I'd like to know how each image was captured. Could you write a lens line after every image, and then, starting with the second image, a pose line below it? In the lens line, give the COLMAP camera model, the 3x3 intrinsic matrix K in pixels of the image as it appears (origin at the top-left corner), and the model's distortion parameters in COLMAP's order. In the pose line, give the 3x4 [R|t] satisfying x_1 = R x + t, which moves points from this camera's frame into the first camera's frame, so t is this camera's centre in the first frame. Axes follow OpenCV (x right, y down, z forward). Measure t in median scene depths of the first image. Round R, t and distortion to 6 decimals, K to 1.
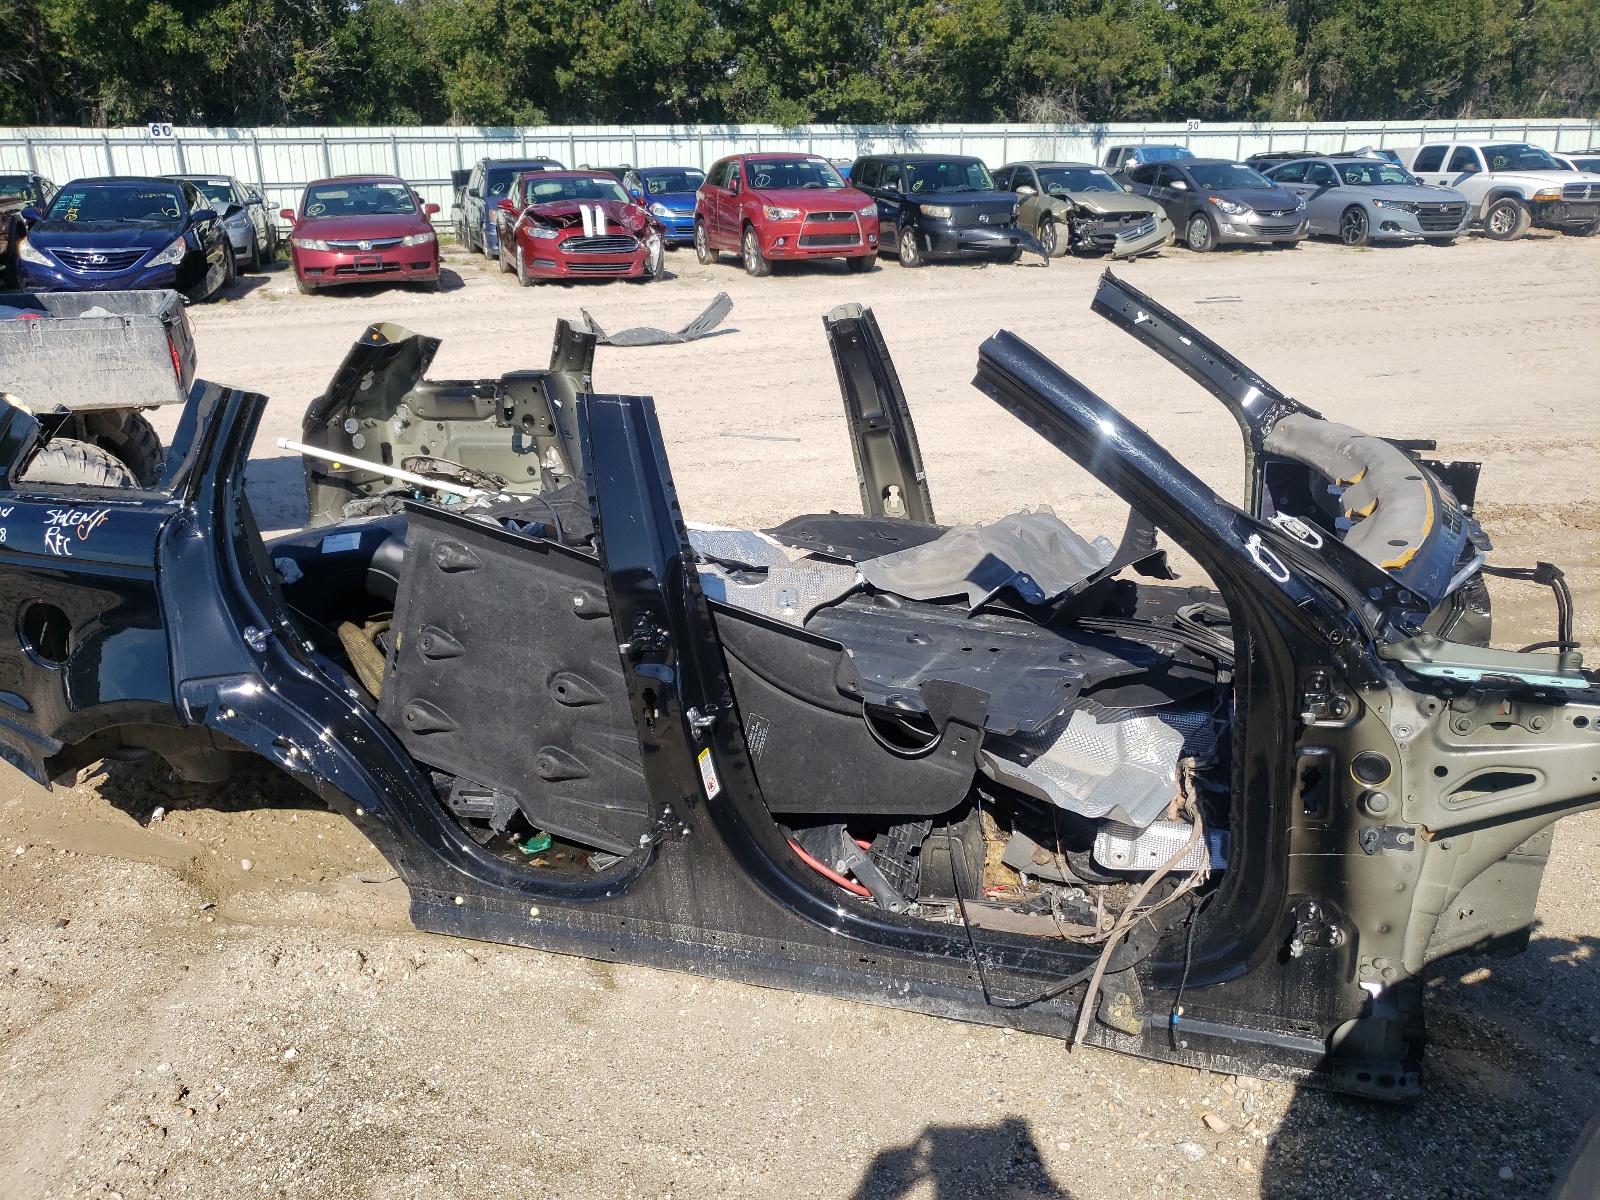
lens RADIAL K [[1206.4, 0, 800.7], [0, 1206.4, 597.9], [0, 0, 1]] dist [0.004893, 0.001252]
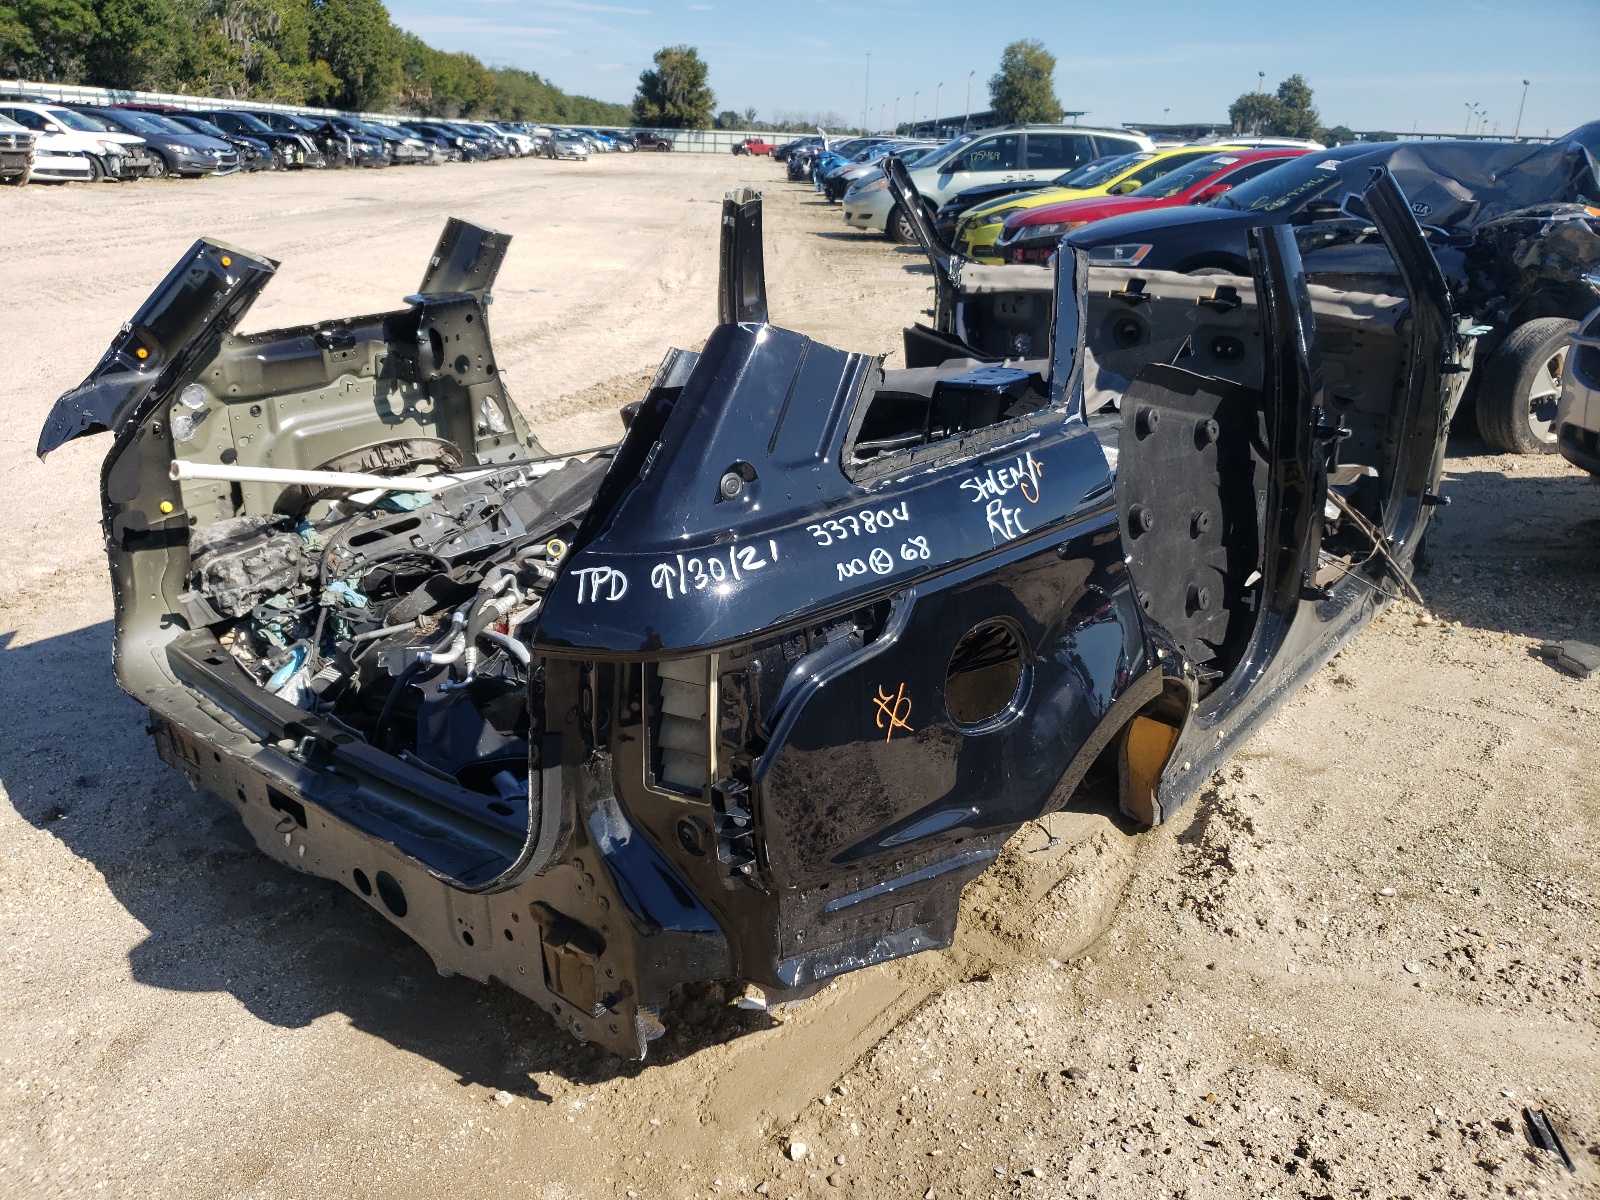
lens RADIAL K [[1206.4, 0, 800.8], [0, 1206.4, 602.3], [0, 0, 1]] dist [0.004893, 0.001252]
pose [[0.391483, -0.310156, 0.866339, -0.809283], [0.273524, 0.938151, 0.212265, -0.113324], [-0.878593, 0.153867, 0.452106, 0.534628]]
